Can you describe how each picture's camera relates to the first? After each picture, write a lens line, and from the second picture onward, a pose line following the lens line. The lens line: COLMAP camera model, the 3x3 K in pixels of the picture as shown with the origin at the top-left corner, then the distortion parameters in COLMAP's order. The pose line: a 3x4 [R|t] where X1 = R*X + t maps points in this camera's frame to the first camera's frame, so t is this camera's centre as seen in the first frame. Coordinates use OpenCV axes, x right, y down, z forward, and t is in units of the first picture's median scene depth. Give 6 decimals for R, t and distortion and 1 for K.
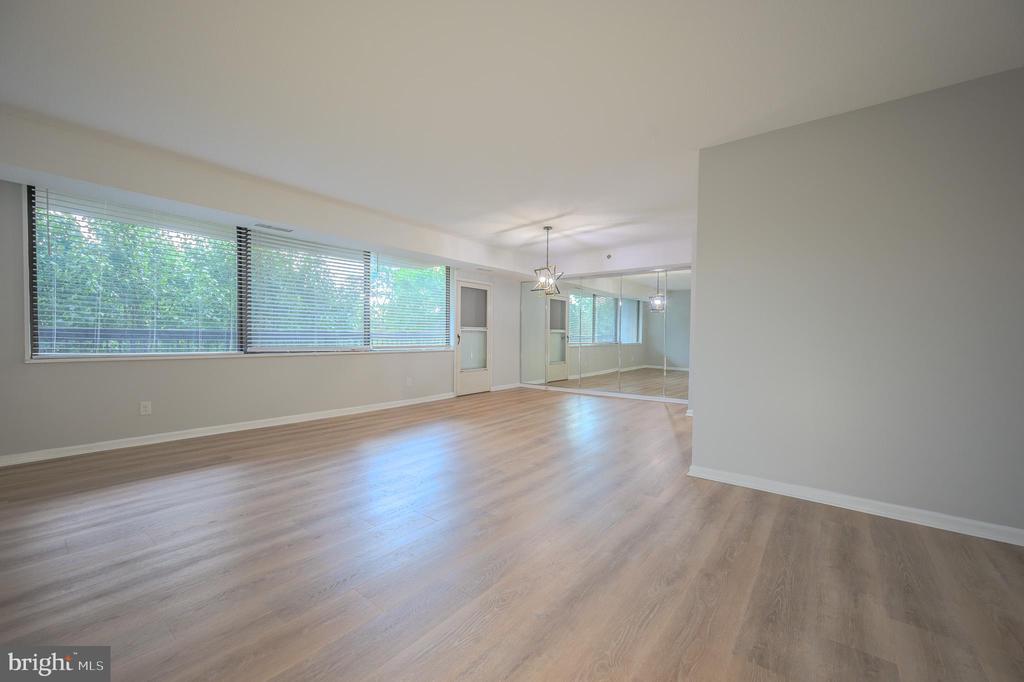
lens RADIAL K [[409.4, 0, 510.3], [0, 409.4, 346.3], [0, 0, 1]] dist [-0.000308, -0.000323]
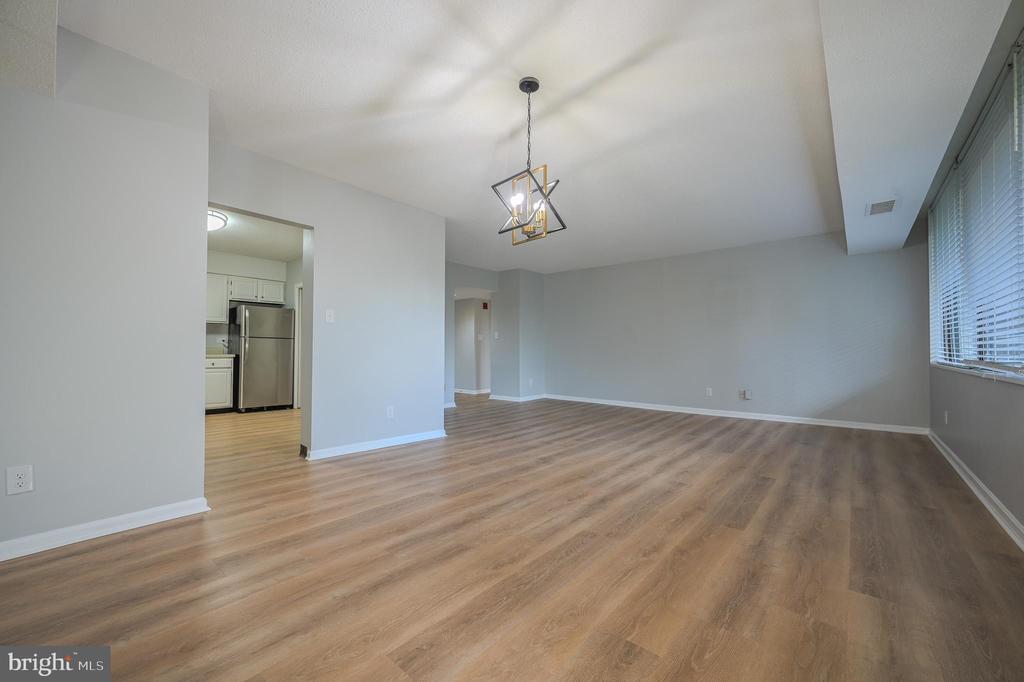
lens RADIAL K [[402.3, 0, 513.1], [0, 402.3, 347.4], [0, 0, 1]] dist [-0.013144, 0.000003]
pose [[-0.999493, -0.011055, 0.029845, 0.072101], [-0.010550, 0.999800, 0.017015, -0.013121], [-0.030027, 0.016691, -0.999410, 1.114992]]
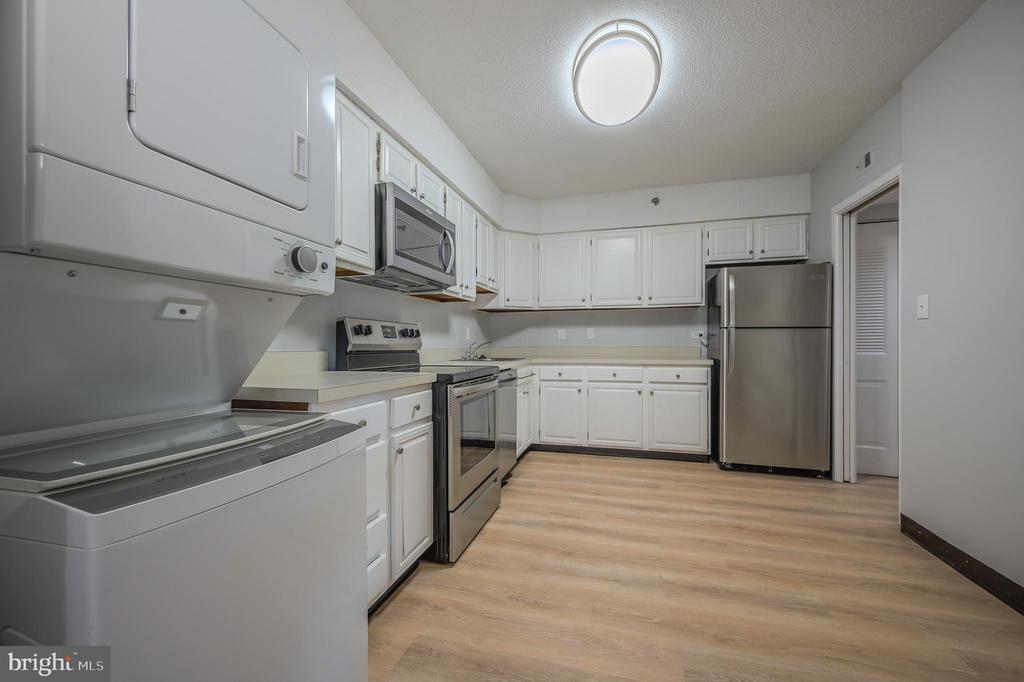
lens RADIAL K [[405.6, 0, 513.4], [0, 405.6, 342.9], [0, 0, 1]] dist [-0.000525, 0.000100]
pose [[-0.391933, -0.007508, 0.919963, 0.355877], [0.028167, 0.999400, 0.020156, -0.013778], [-0.919562, 0.033813, -0.391486, 0.663245]]
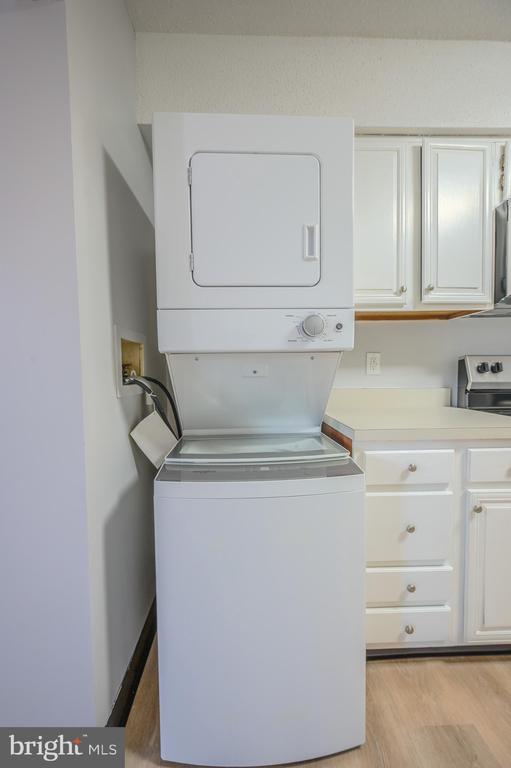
lens RADIAL K [[303.8, 0, 255.5], [0, 303.8, 384.0], [0, 0, 1]] dist [-0.001355, -0.000058]
pose [[0.756931, -0.048803, 0.651670, 0.410800], [0.042598, 0.998771, 0.025319, -0.021625], [-0.652105, 0.008595, 0.758080, 0.590081]]
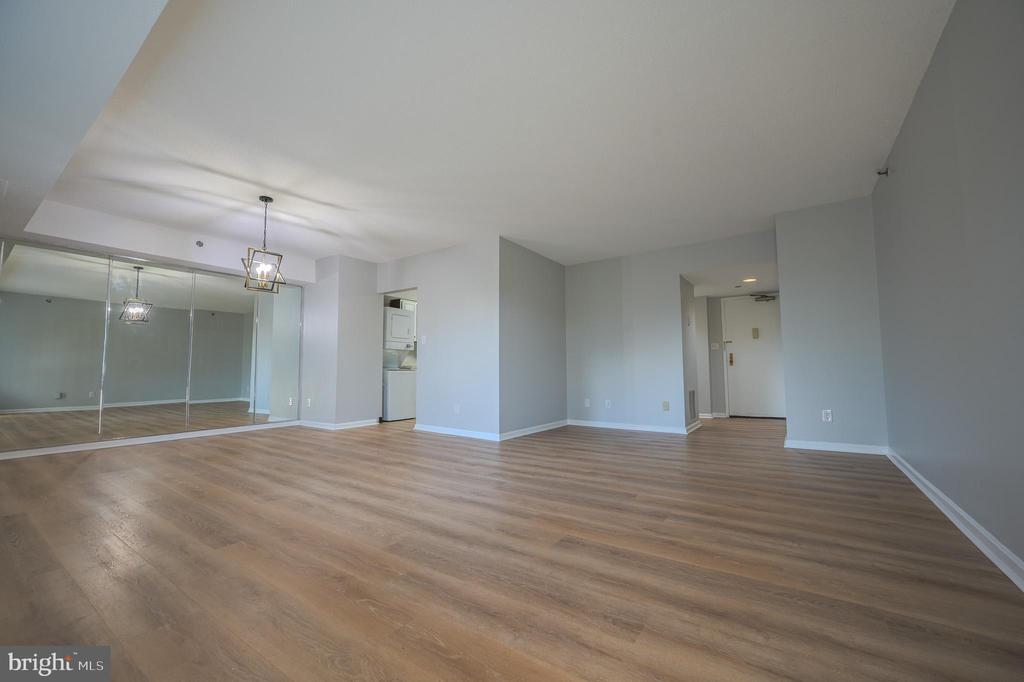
lens RADIAL K [[408.7, 0, 518.8], [0, 408.7, 340.9], [0, 0, 1]] dist [0.000767, 0.000082]
pose [[-0.075311, 0.065990, 0.994974, -0.509292], [0.030097, 0.997504, -0.063880, 0.017930], [-0.996706, 0.025134, -0.077109, 0.480391]]
